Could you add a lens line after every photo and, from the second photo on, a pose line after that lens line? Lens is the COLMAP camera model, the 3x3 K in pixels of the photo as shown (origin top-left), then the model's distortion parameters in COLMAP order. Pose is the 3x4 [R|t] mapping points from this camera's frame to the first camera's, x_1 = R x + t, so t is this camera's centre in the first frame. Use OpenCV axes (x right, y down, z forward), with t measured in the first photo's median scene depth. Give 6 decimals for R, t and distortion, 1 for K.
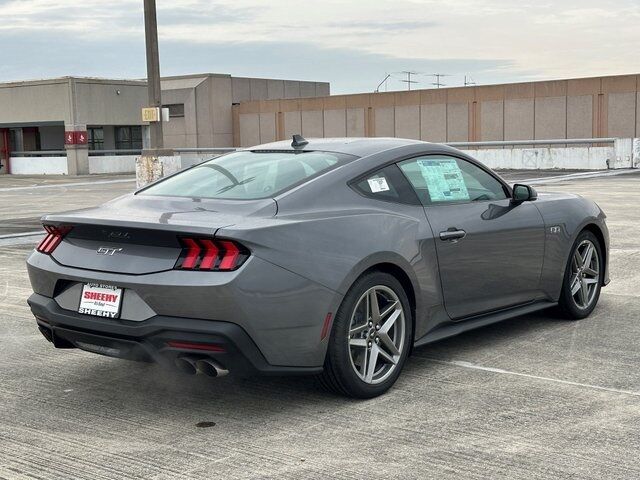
lens RADIAL K [[927.3, 0, 323.0], [0, 927.3, 240.3], [0, 0, 1]] dist [0.127646, 0.000000]
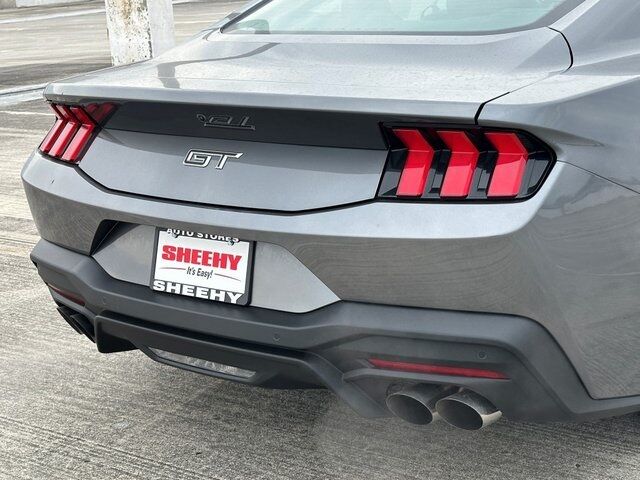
lens RADIAL K [[1161.7, 0, 320.7], [0, 1161.7, 239.6], [0, 0, 1]] dist [0.120119, 0.000000]
pose [[0.999092, -0.042459, 0.003506, -0.179567], [0.041615, 0.990215, 0.133200, -0.023524], [-0.009127, -0.132933, 0.991083, 0.423084]]
